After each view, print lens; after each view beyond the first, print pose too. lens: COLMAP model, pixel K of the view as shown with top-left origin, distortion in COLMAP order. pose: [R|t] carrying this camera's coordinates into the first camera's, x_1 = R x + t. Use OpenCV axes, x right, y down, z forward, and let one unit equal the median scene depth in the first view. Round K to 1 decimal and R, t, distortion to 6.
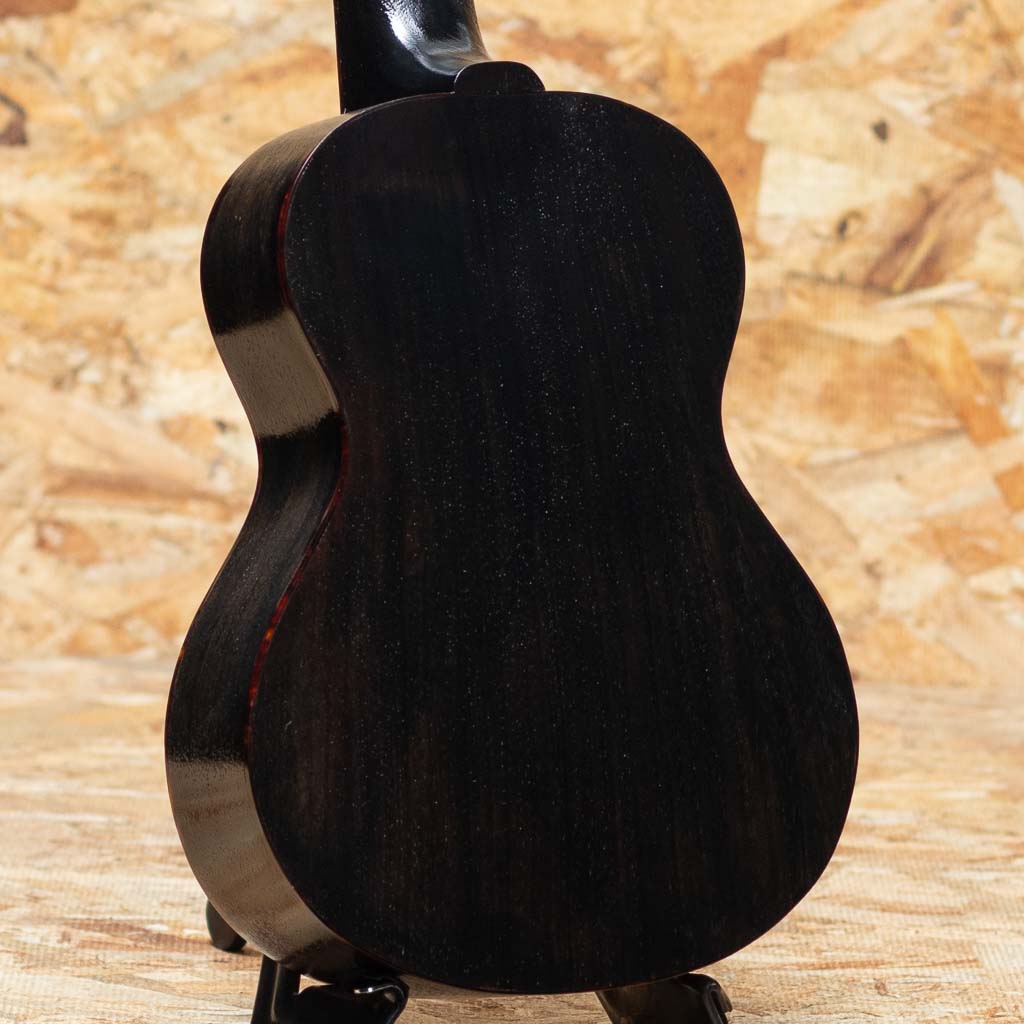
lens RADIAL K [[5462.9, 0, 512.9], [0, 5462.9, 510.1], [0, 0, 1]] dist [-0.170634, 0.000000]
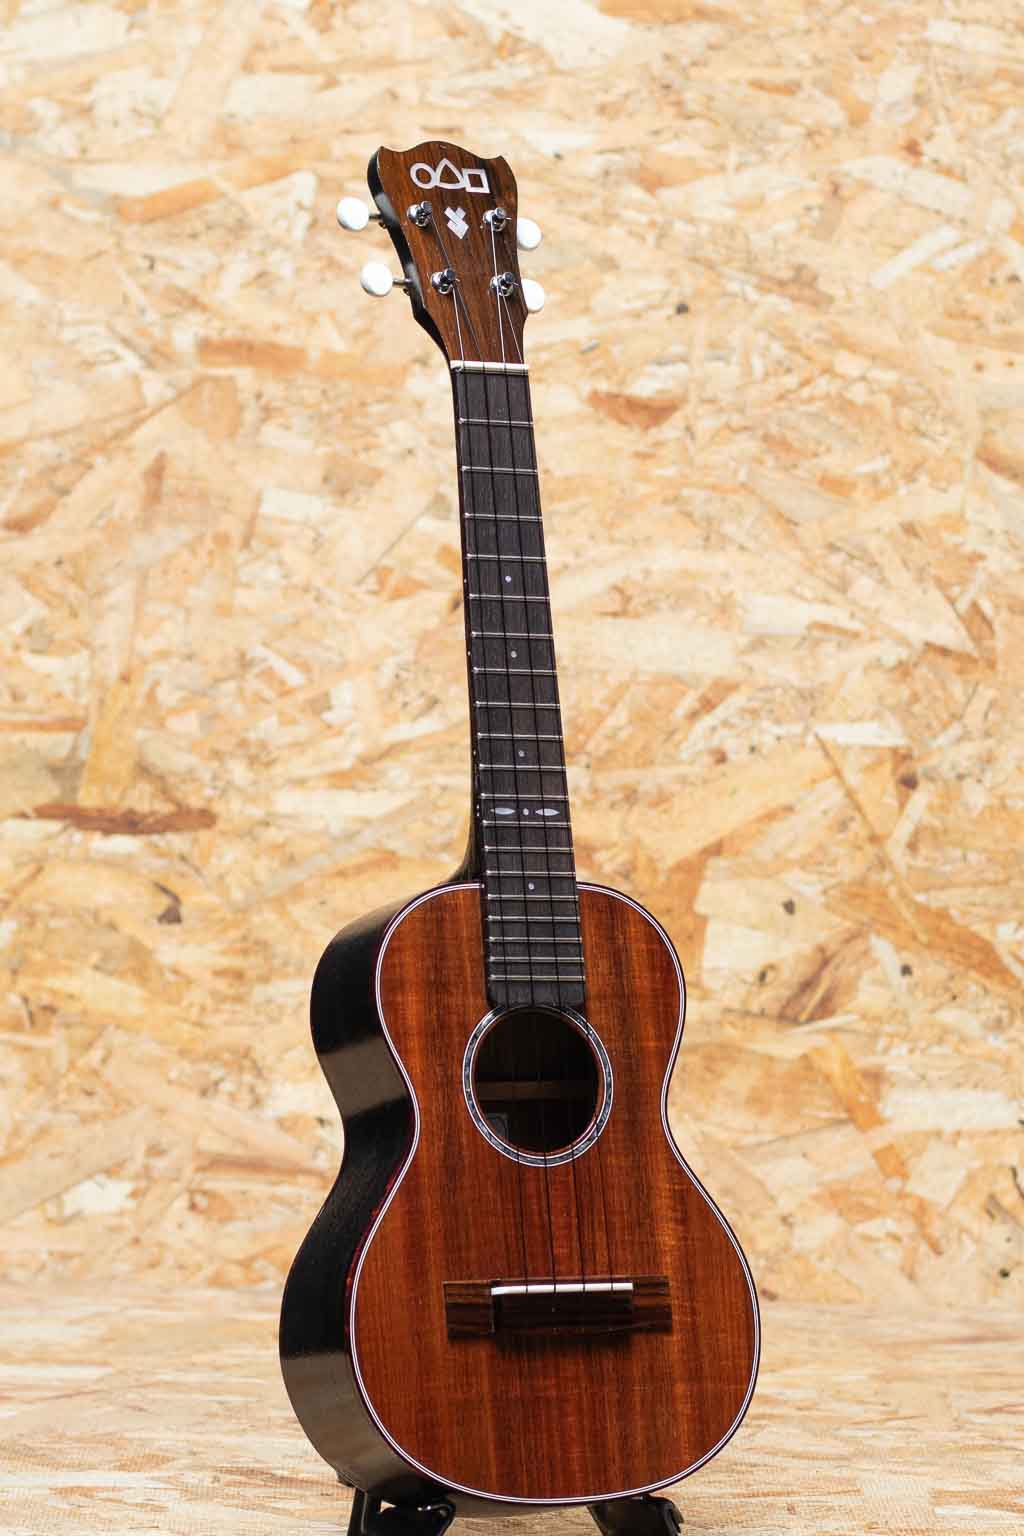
lens RADIAL K [[5176.2, 0, 509.9], [0, 5176.2, 769.4], [0, 0, 1]] dist [-0.090510, 0.000000]
pose [[0.999951, -0.008856, -0.004410, 0.001795], [0.008389, 0.995294, -0.096533, 0.023295], [0.005244, 0.096491, 0.995320, -0.332112]]
